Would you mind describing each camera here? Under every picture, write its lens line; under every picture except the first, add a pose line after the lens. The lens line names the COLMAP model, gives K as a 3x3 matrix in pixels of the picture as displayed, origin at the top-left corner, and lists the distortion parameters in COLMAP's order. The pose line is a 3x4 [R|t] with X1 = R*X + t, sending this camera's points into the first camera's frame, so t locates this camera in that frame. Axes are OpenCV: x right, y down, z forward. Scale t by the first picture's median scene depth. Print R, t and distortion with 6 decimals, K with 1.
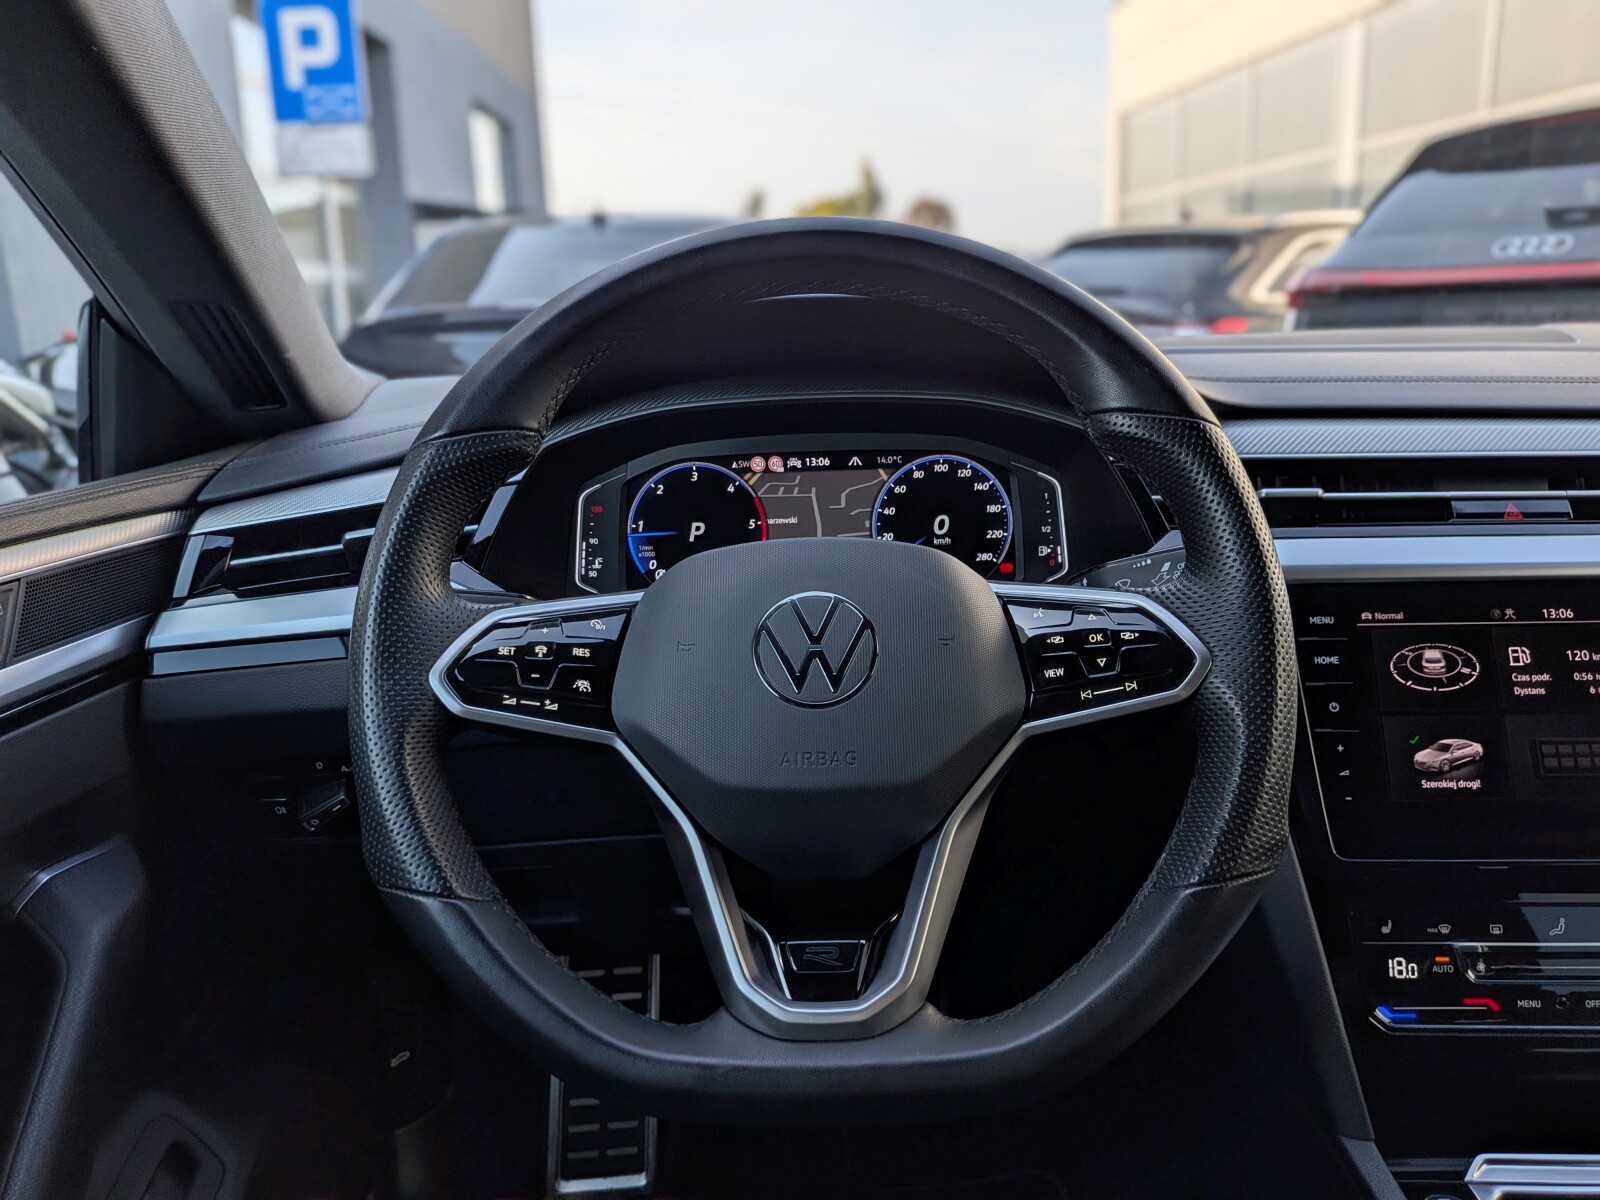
lens RADIAL K [[1162.3, 0, 794.3], [0, 1162.3, 588.0], [0, 0, 1]] dist [0.046391, -0.091856]
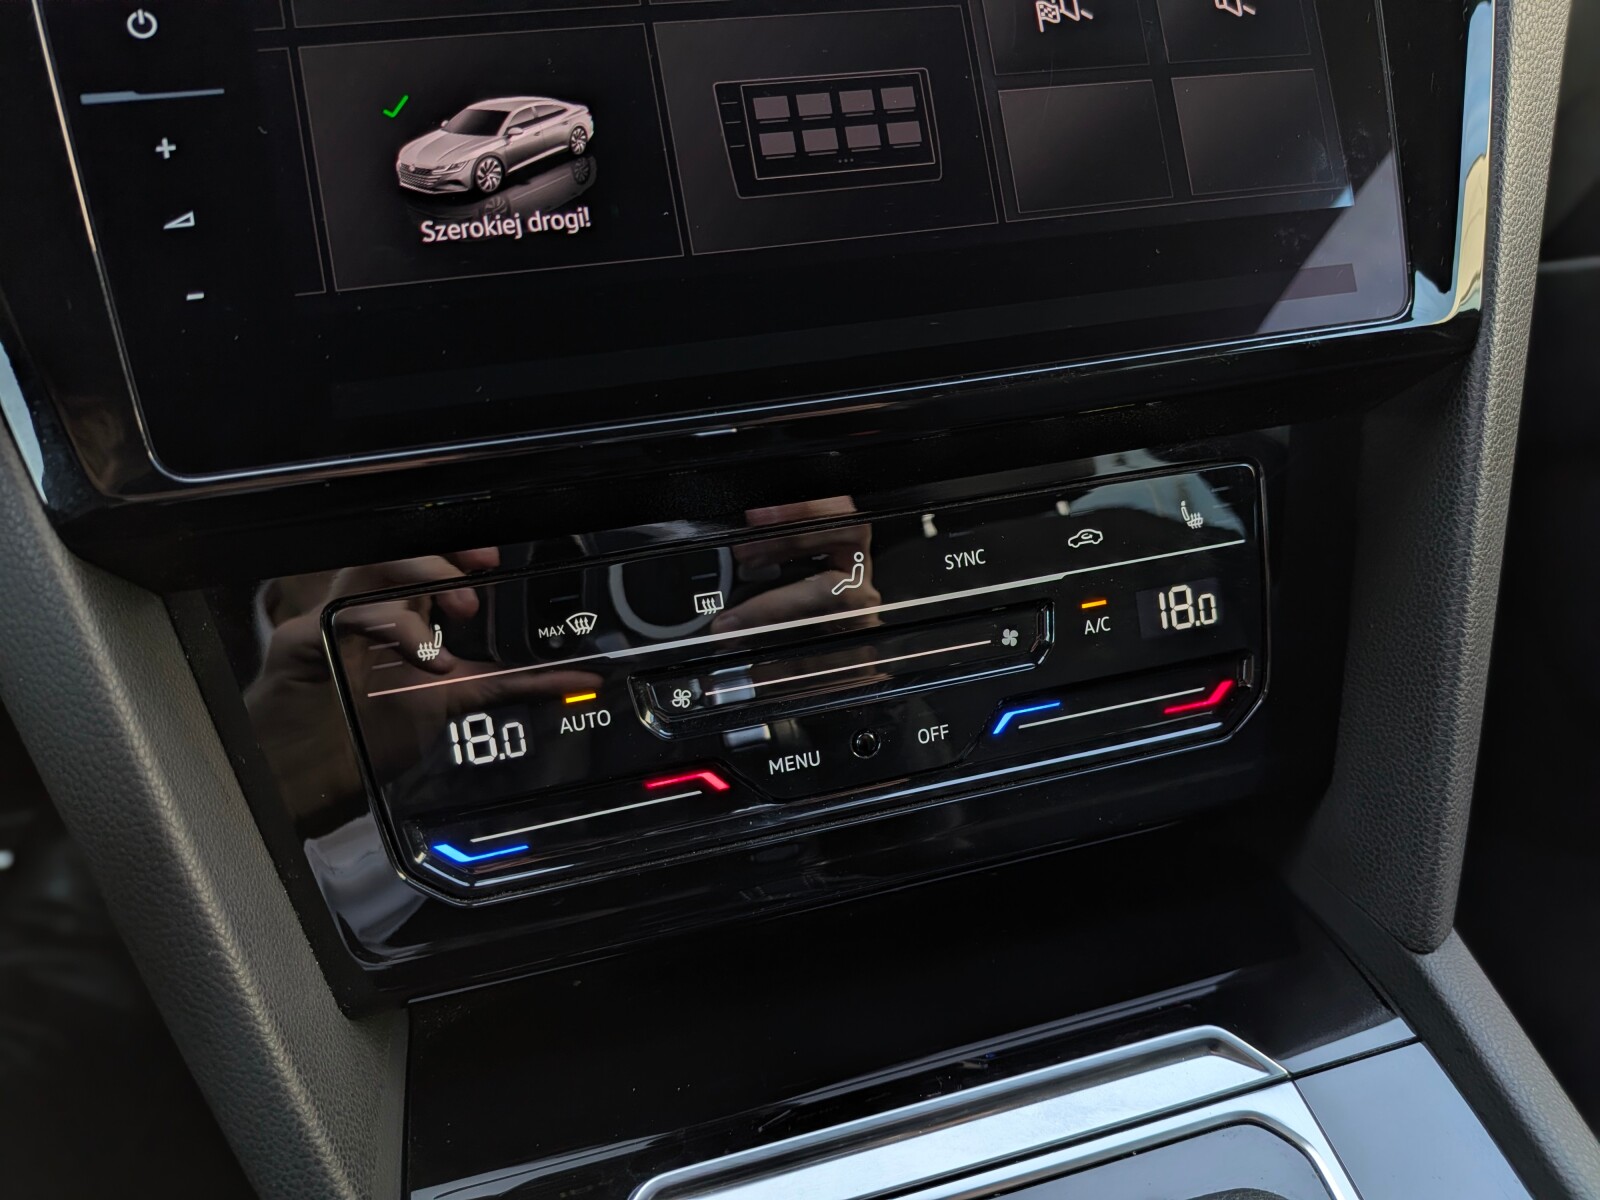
lens RADIAL K [[1162.3, 0, 838.5], [0, 1162.3, 577.8], [0, 0, 1]] dist [0.046391, -0.091856]
pose [[0.939334, -0.162257, 0.302200, 0.496667], [0.087596, 0.965300, 0.246013, 0.179277], [-0.331632, -0.204617, 0.920952, 0.583202]]
